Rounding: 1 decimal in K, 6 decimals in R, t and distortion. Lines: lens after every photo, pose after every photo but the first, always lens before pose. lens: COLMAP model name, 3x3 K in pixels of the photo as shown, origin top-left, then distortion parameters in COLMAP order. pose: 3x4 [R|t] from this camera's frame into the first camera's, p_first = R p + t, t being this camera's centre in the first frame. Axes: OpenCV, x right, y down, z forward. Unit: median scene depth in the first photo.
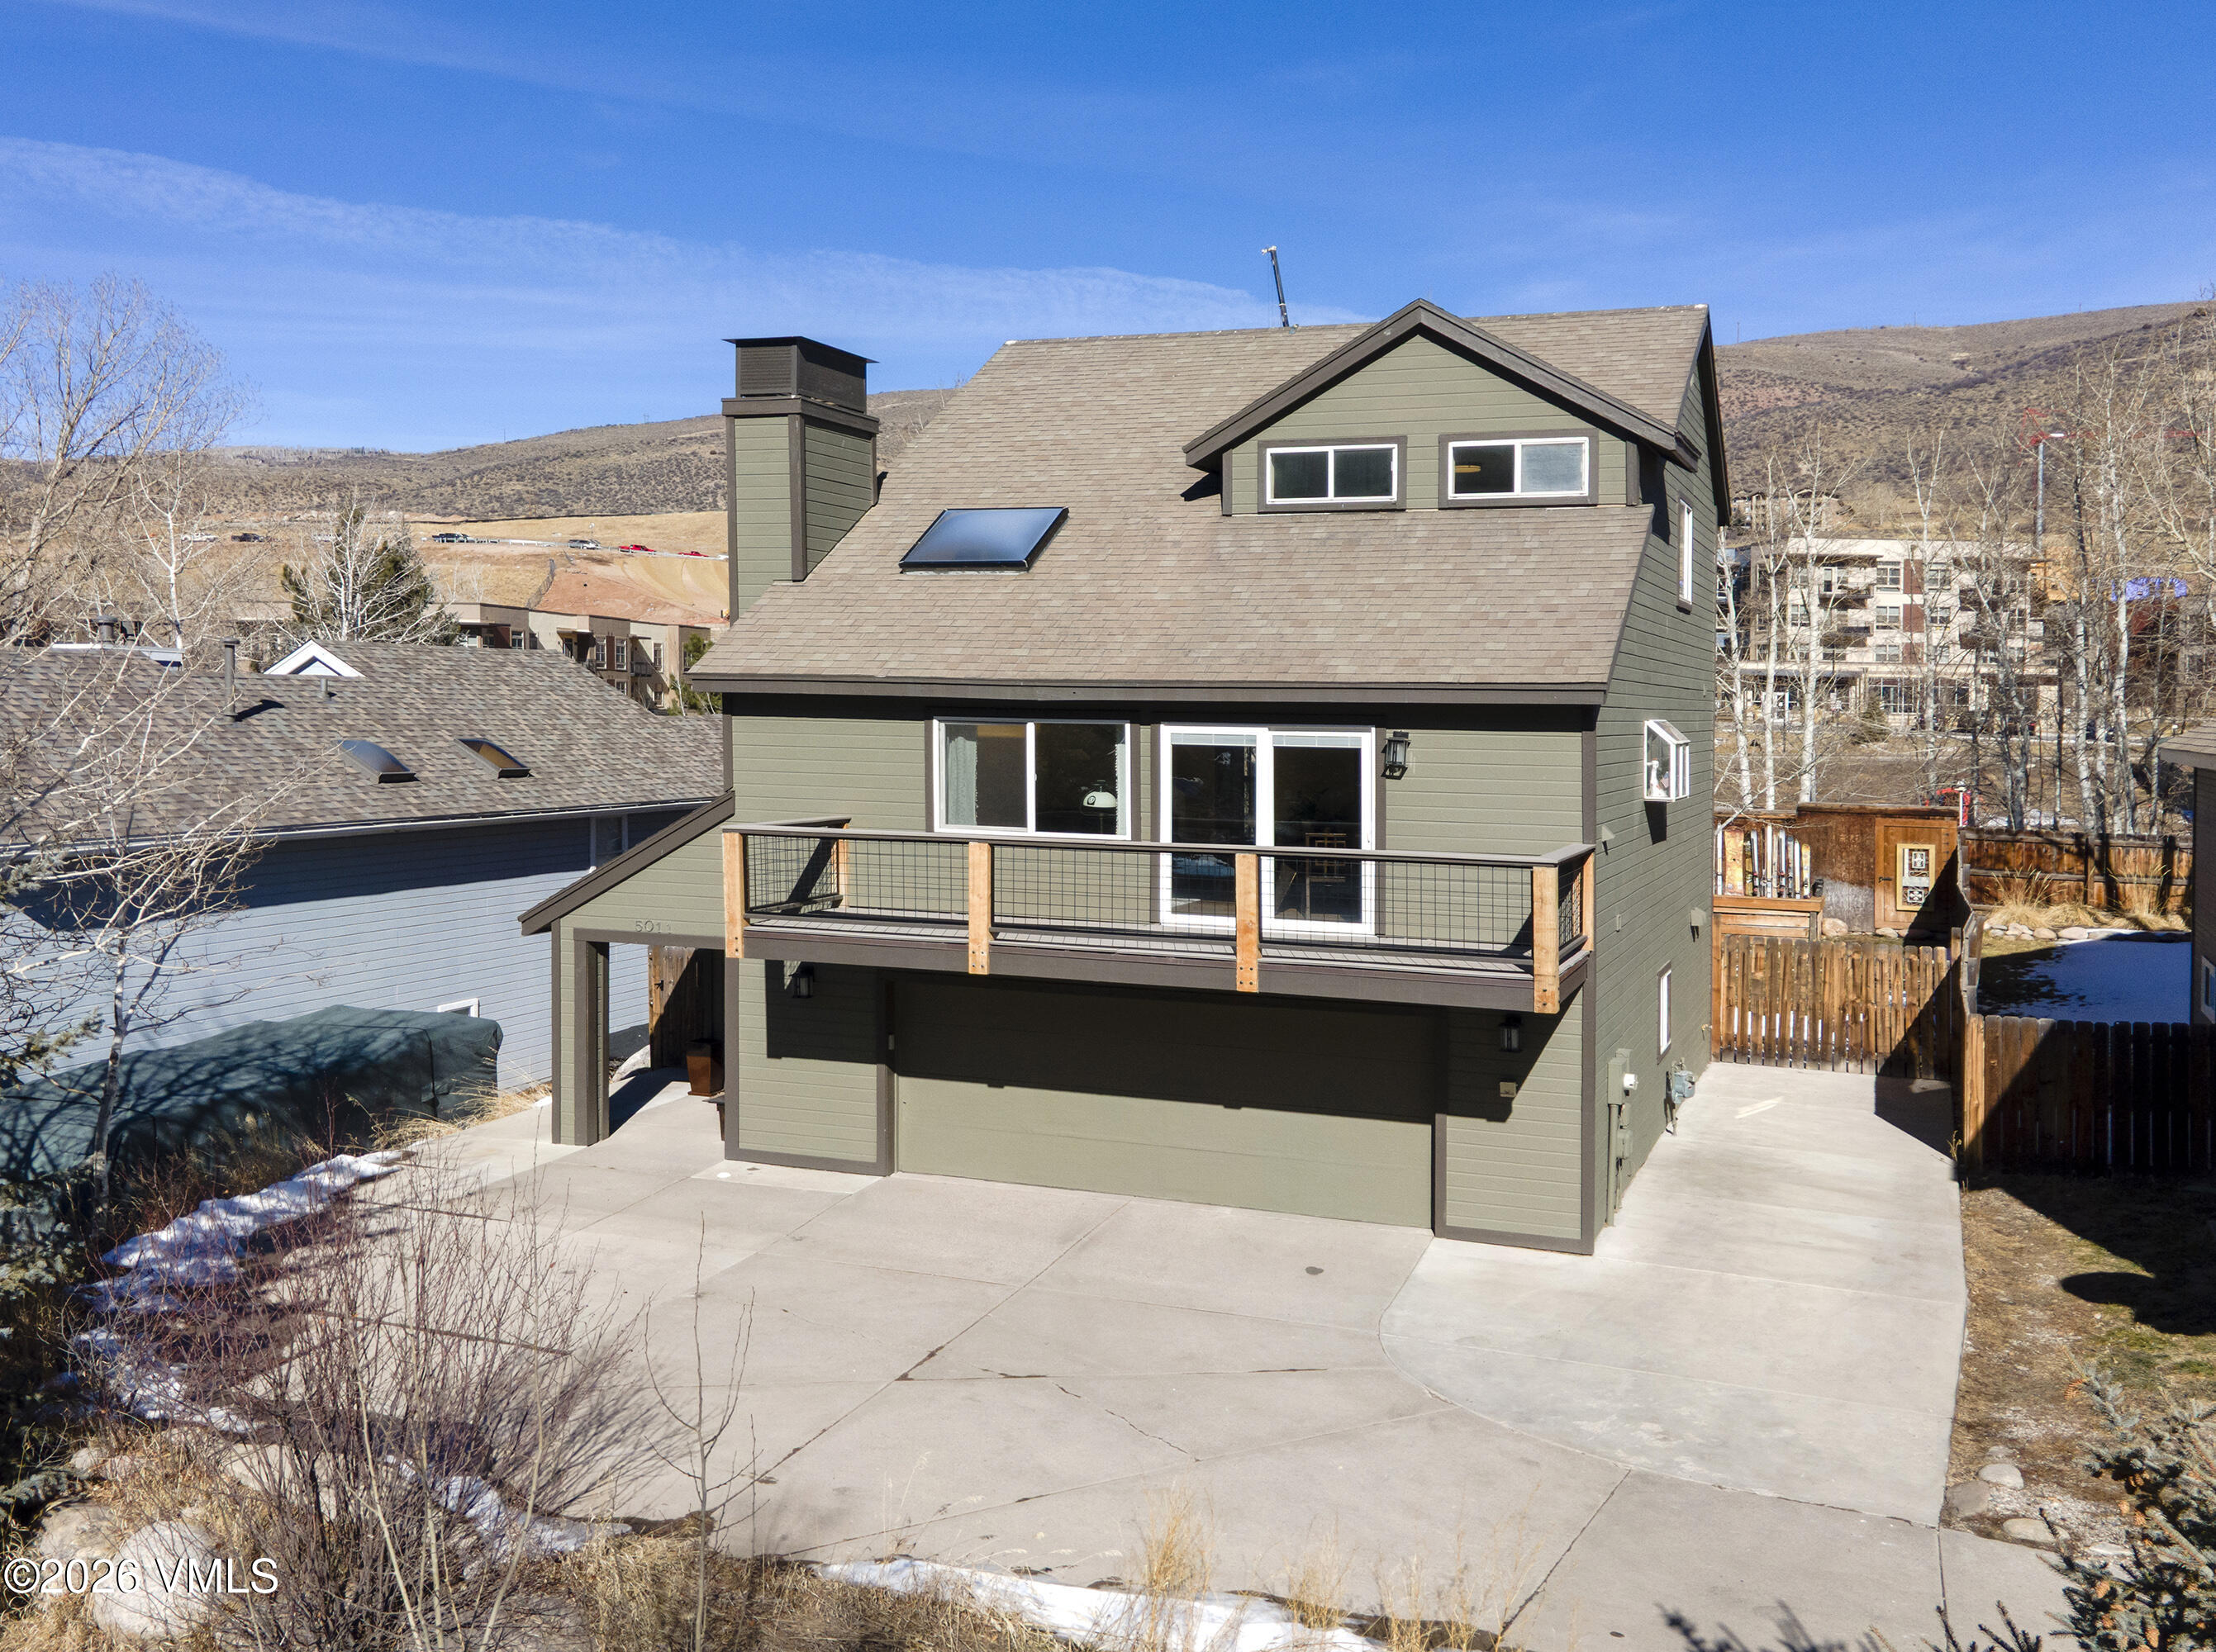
lens RADIAL K [[2000.2, 0, 1263.5], [0, 2000.2, 703.8], [0, 0, 1]] dist [0.034038, 0.000000]
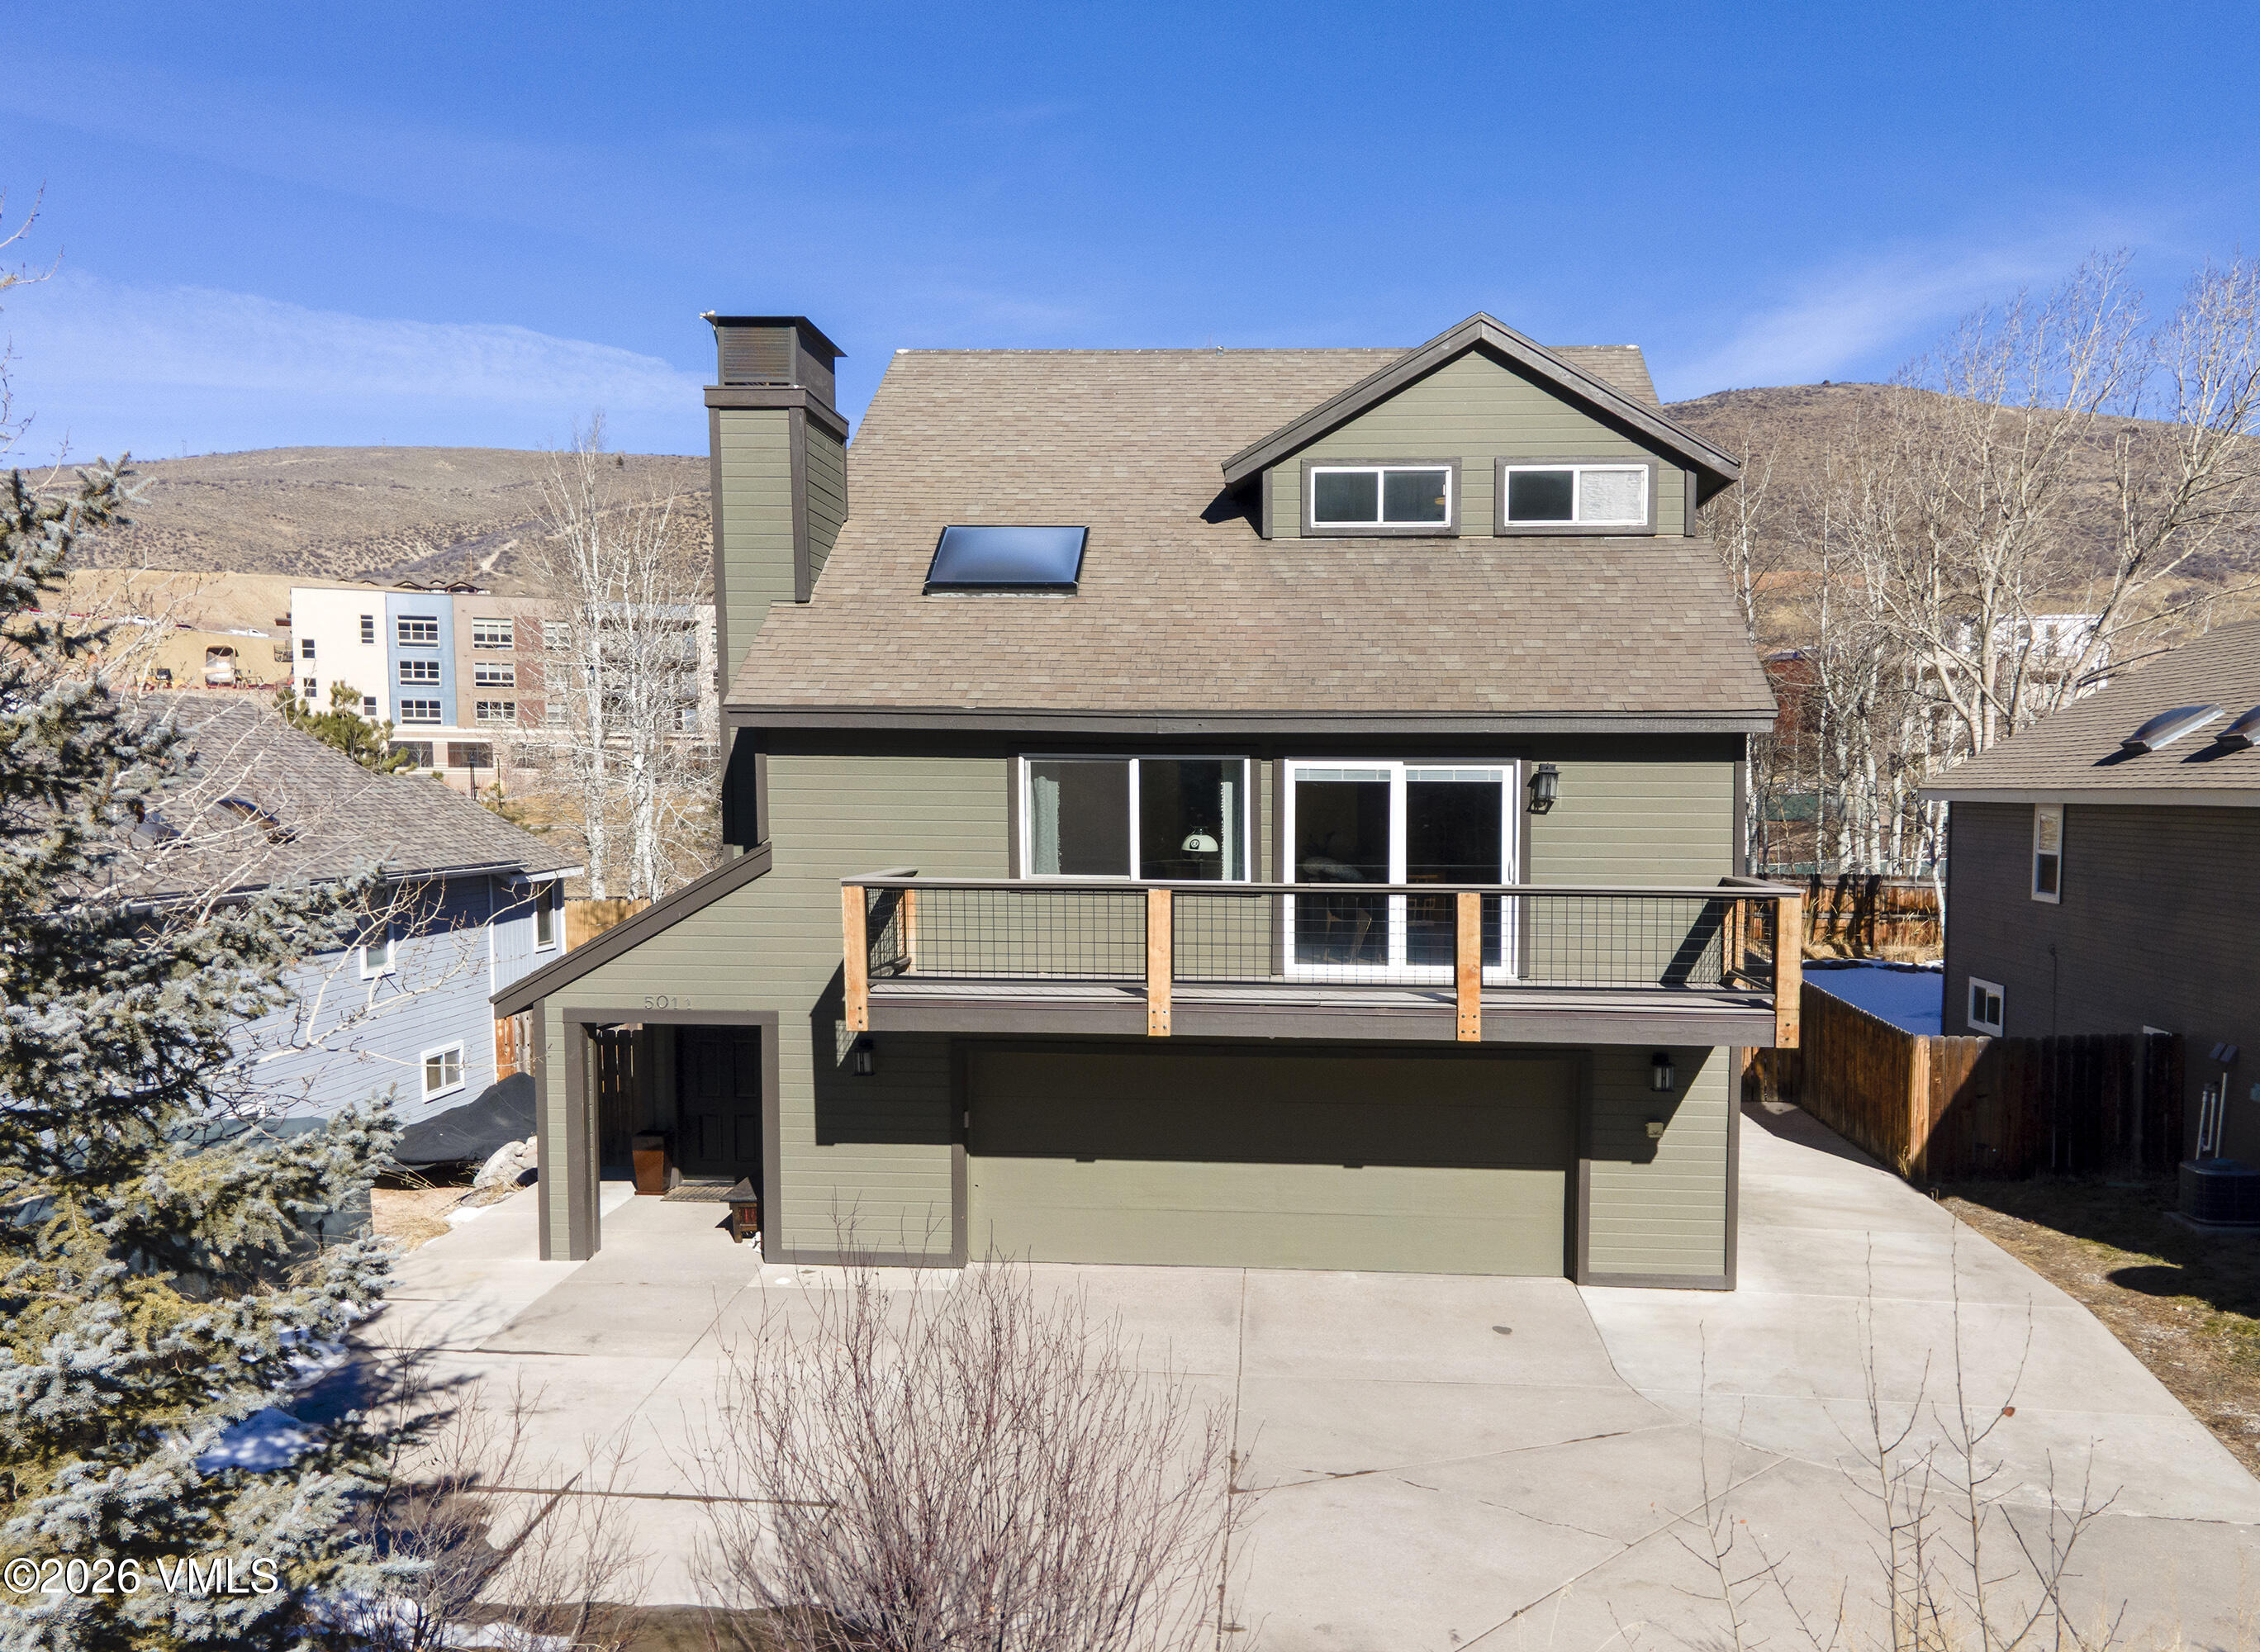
lens RADIAL K [[1920.9, 0, 1263.3], [0, 1920.9, 860.9], [0, 0, 1]] dist [0.037227, -0.002037]
pose [[0.962512, -0.020747, 0.270444, -0.277057], [0.008676, 0.998915, 0.045753, 0.015297], [-0.271100, -0.041691, 0.961648, 0.138257]]
